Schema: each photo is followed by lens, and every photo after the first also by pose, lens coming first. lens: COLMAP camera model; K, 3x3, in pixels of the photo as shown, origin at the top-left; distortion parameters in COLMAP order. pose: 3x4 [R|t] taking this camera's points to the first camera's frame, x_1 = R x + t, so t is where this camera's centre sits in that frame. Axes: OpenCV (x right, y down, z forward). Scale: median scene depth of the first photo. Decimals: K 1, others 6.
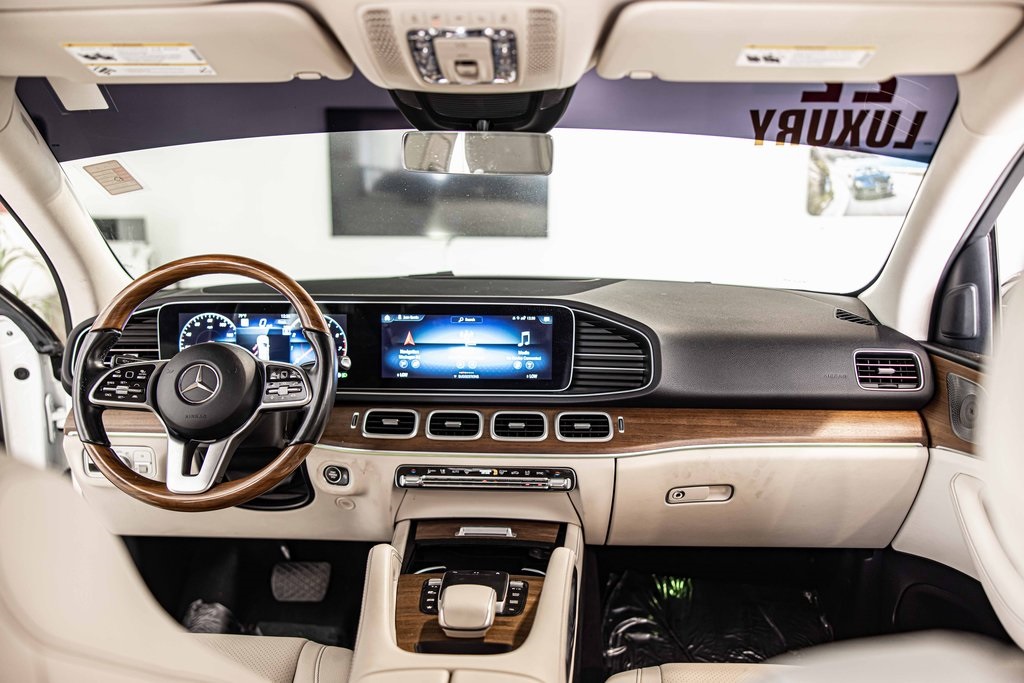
lens RADIAL K [[793.3, 0, 512.0], [0, 793.3, 341.5], [0, 0, 1]] dist [-0.004155, 0.004063]
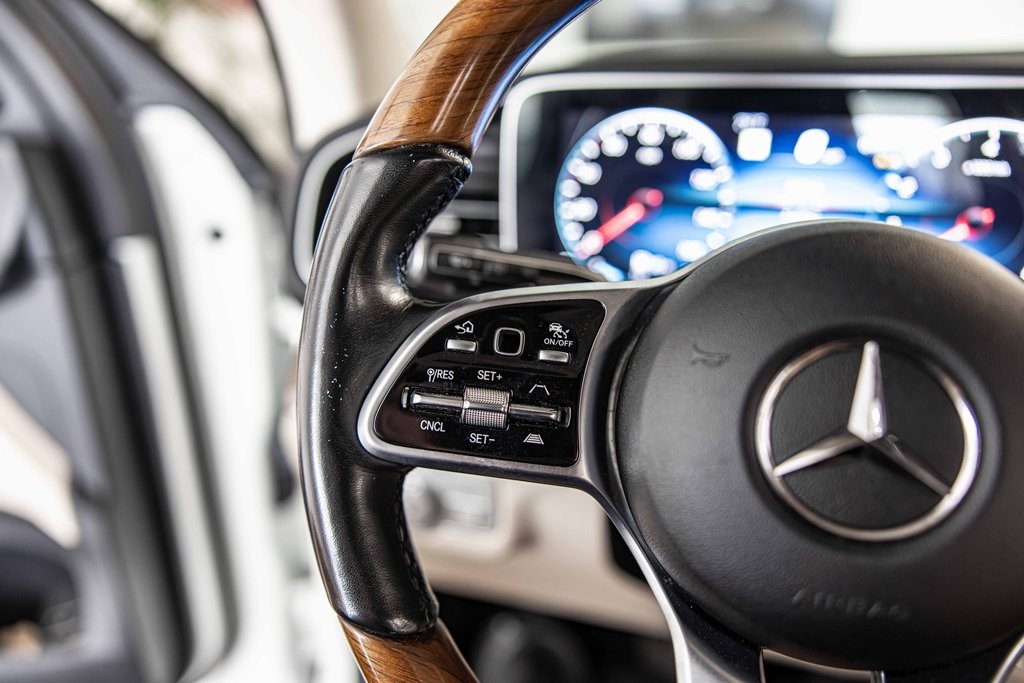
lens RADIAL K [[736.7, 0, 512.0], [0, 736.7, 341.5], [0, 0, 1]] dist [0.001531, 0.001822]
pose [[0.967784, 0.088298, -0.235790, -0.377466], [-0.035715, 0.975164, 0.218586, -0.006996], [0.249234, -0.203123, 0.946902, 0.692598]]
